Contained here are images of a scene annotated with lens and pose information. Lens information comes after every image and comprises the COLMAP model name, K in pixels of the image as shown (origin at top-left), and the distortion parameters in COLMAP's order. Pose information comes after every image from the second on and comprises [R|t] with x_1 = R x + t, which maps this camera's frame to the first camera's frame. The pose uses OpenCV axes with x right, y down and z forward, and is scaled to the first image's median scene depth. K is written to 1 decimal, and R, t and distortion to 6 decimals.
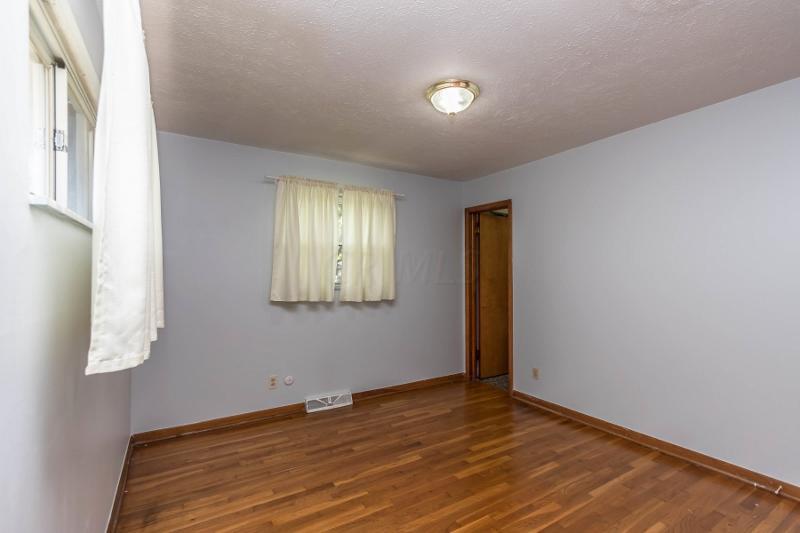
lens RADIAL K [[366.5, 0, 403.2], [0, 366.5, 270.2], [0, 0, 1]] dist [-0.005025, -0.000241]
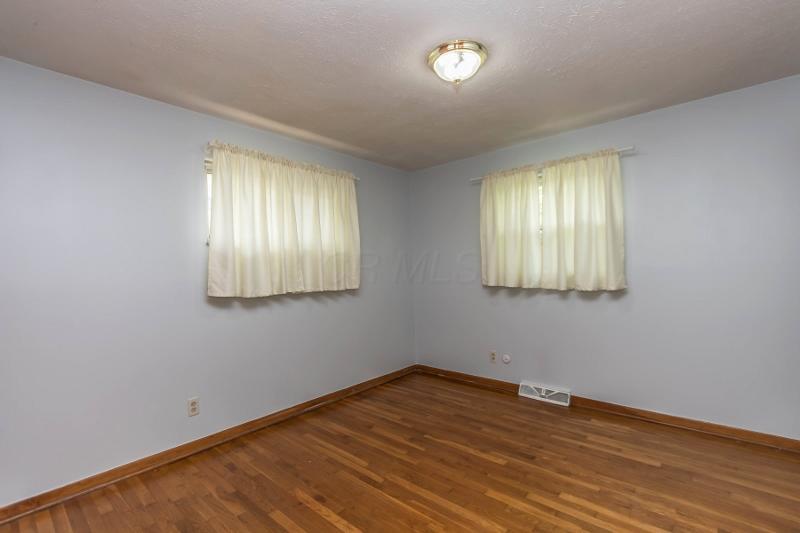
lens RADIAL K [[366.5, 0, 403.2], [0, 366.5, 270.2], [0, 0, 1]] dist [-0.005025, -0.000241]
pose [[0.282304, -0.004408, -0.959315, 0.706898], [0.031503, 0.999493, 0.004678, 0.023734], [0.958808, -0.031542, 0.282299, 0.446666]]
